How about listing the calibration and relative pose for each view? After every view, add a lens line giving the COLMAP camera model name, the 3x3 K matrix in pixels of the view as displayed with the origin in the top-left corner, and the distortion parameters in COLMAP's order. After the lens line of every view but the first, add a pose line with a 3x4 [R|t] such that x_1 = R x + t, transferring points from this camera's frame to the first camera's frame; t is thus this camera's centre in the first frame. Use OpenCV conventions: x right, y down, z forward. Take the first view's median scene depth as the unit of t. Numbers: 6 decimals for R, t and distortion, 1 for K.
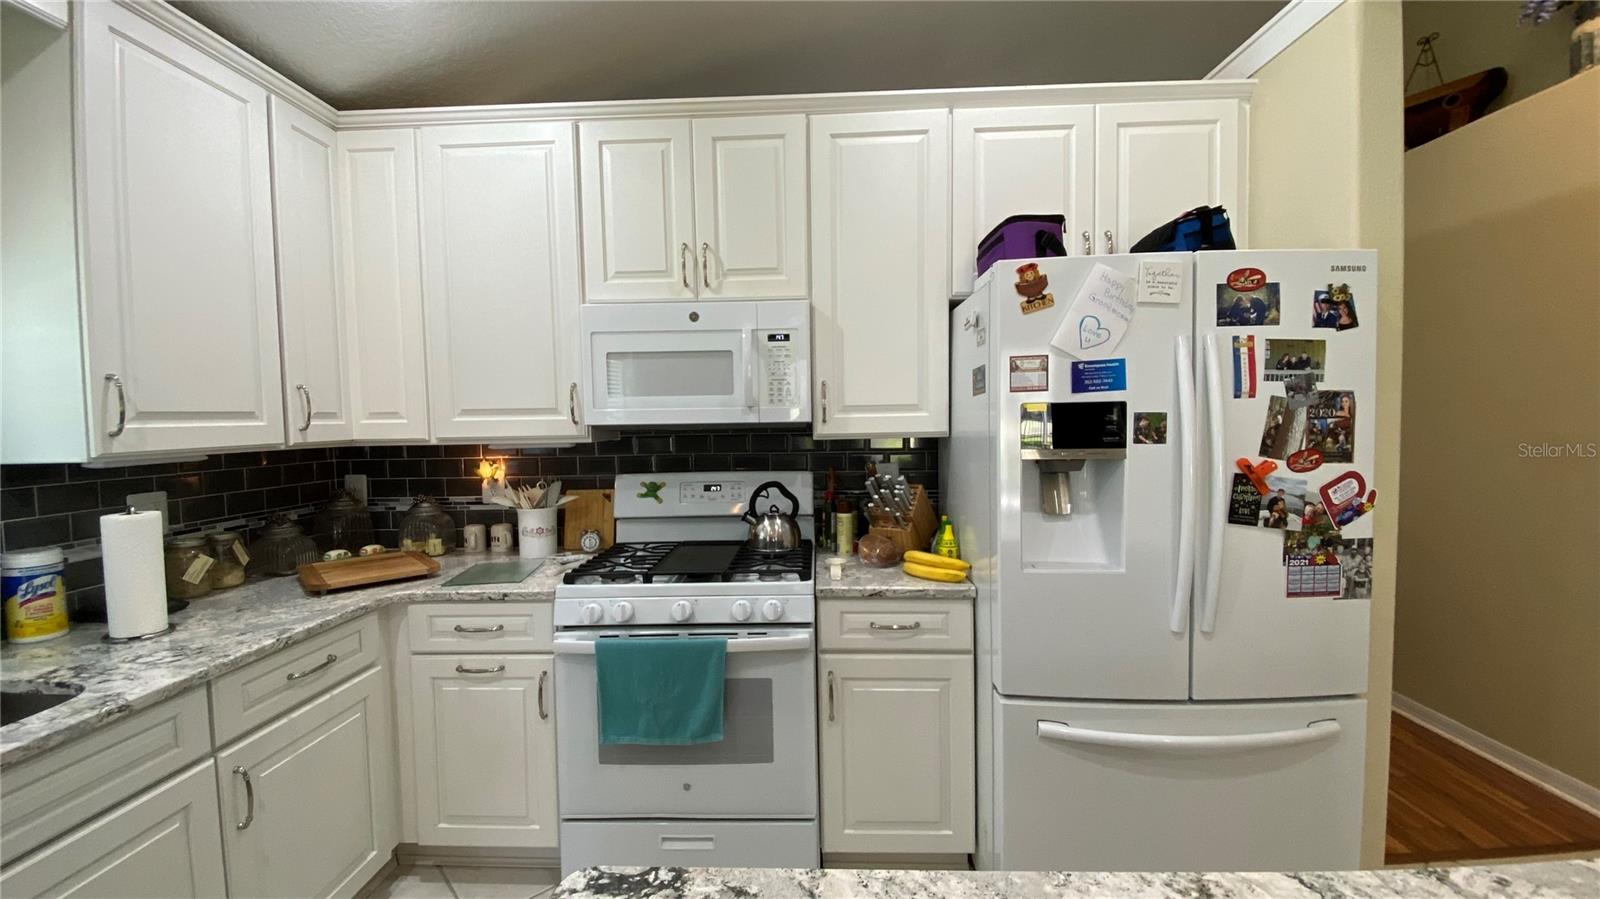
lens RADIAL K [[643.0, 0, 790.3], [0, 643.0, 447.3], [0, 0, 1]] dist [0.016608, -0.018191]
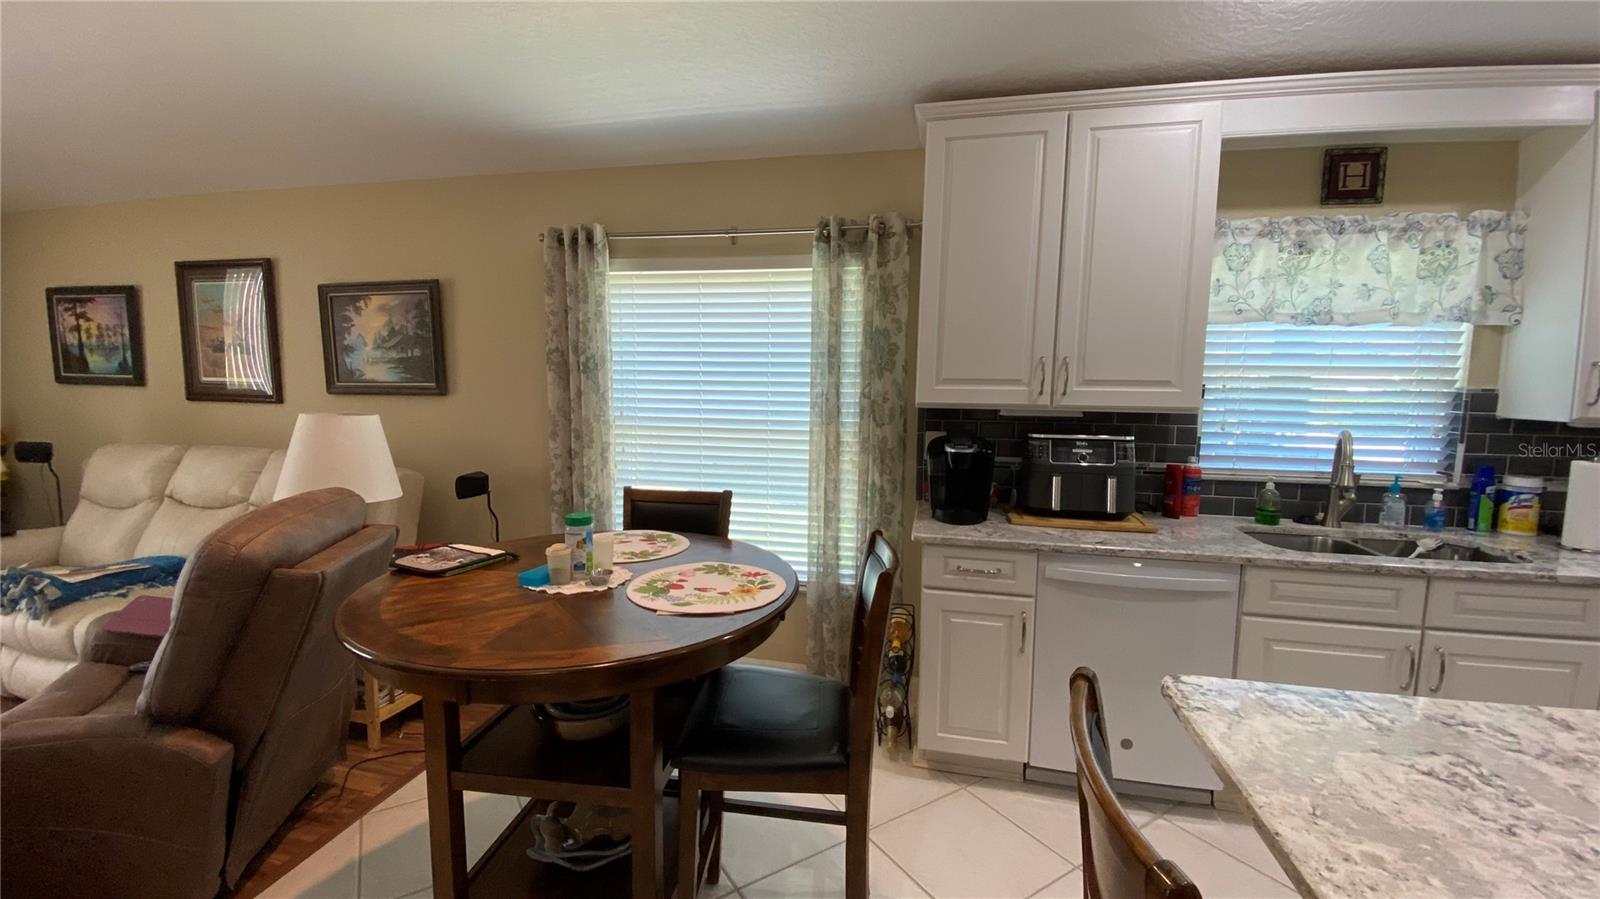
lens RADIAL K [[654.2, 0, 776.1], [0, 654.2, 454.3], [0, 0, 1]] dist [-0.000967, -0.012594]
pose [[-0.194590, 0.124336, -0.972972, 0.522575], [-0.051998, 0.989231, 0.136813, -0.005219], [0.979506, 0.077215, -0.186029, -0.392555]]
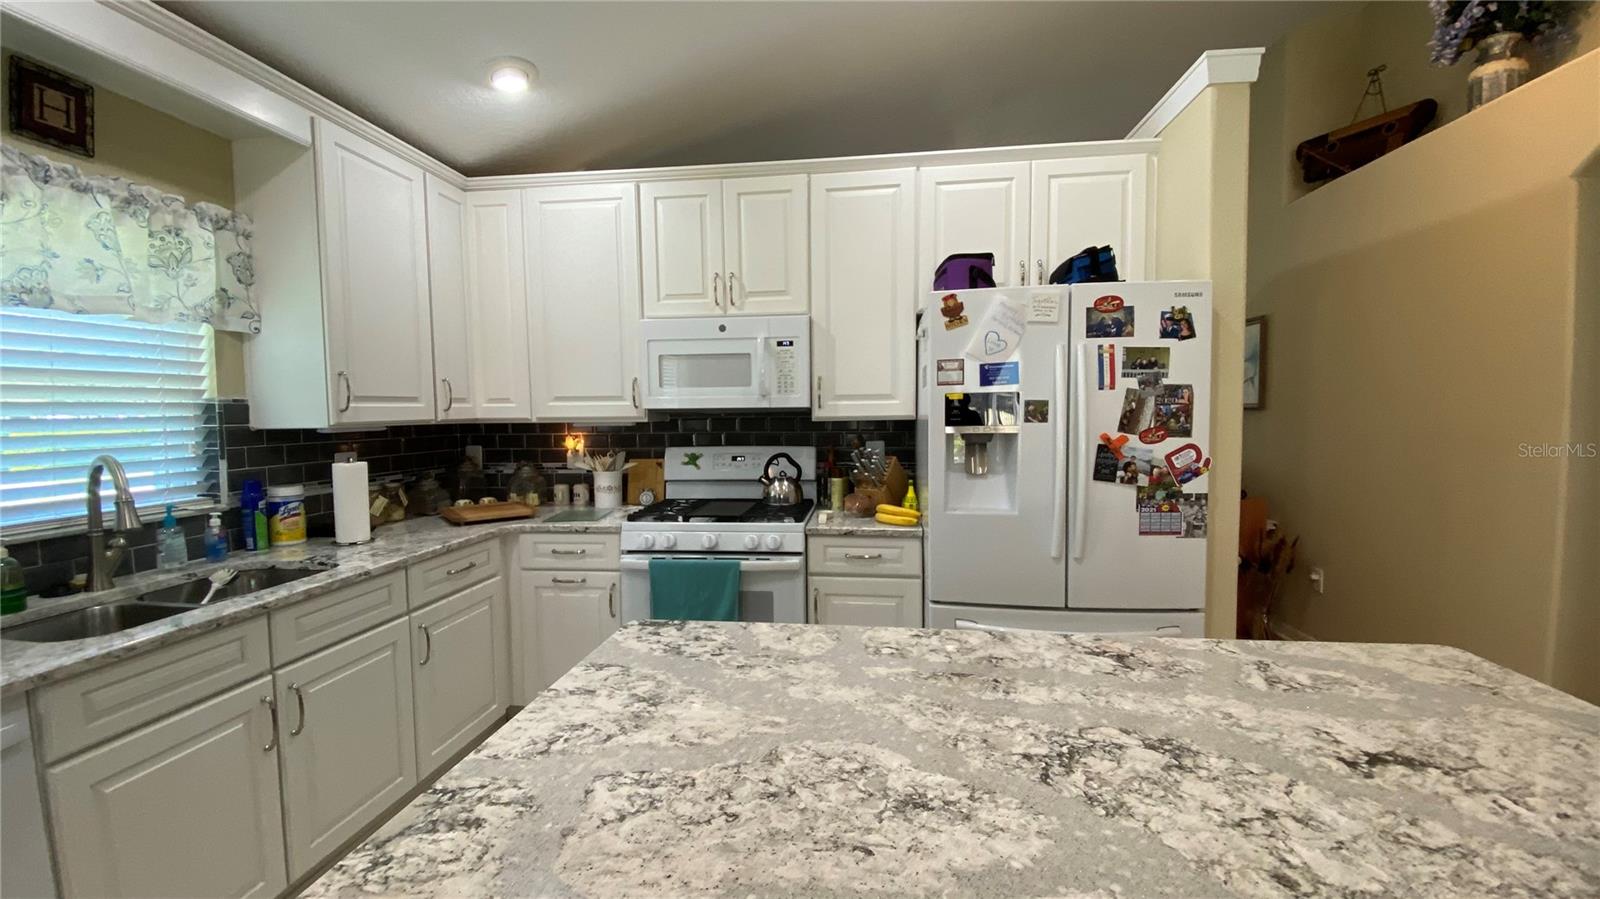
lens RADIAL K [[648.9, 0, 793.8], [0, 648.9, 449.6], [0, 0, 1]] dist [0.028360, -0.023724]
pose [[0.996367, 0.011176, -0.084425, 0.130596], [-0.009939, 0.999837, 0.015056, 0.031855], [0.084579, -0.014162, 0.996316, -0.384664]]
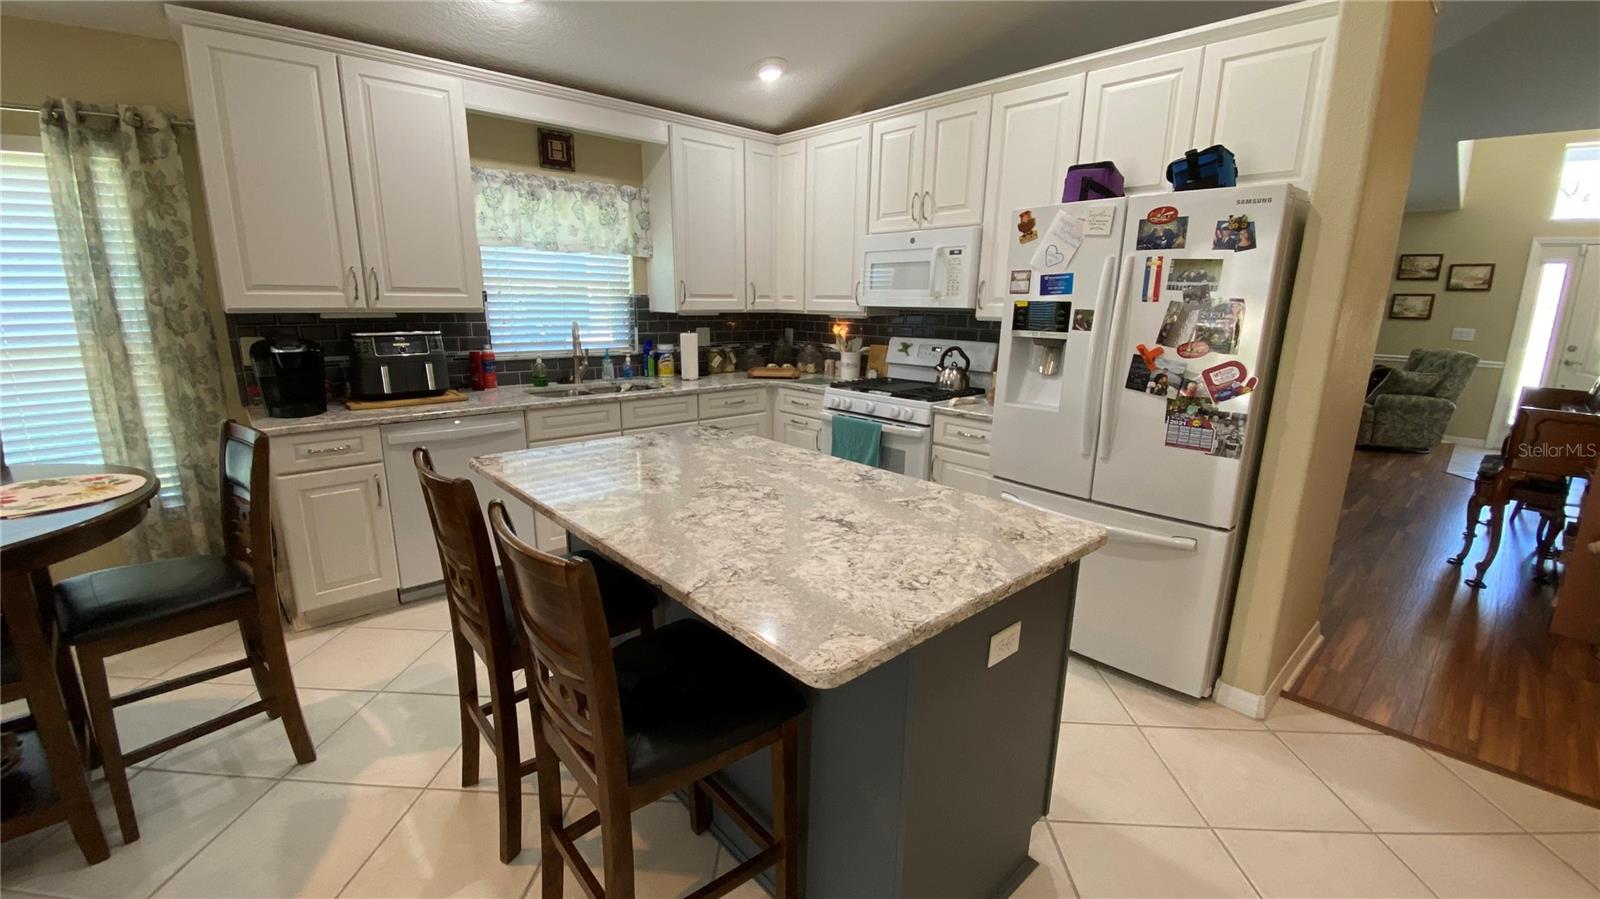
lens RADIAL K [[655.1, 0, 801.2], [0, 655.1, 460.5], [0, 0, 1]] dist [0.013976, -0.019503]
pose [[0.702981, 0.197705, -0.683176, 1.037478], [-0.060756, 0.973768, 0.219282, -0.005271], [0.708608, -0.112644, 0.696552, -0.511122]]
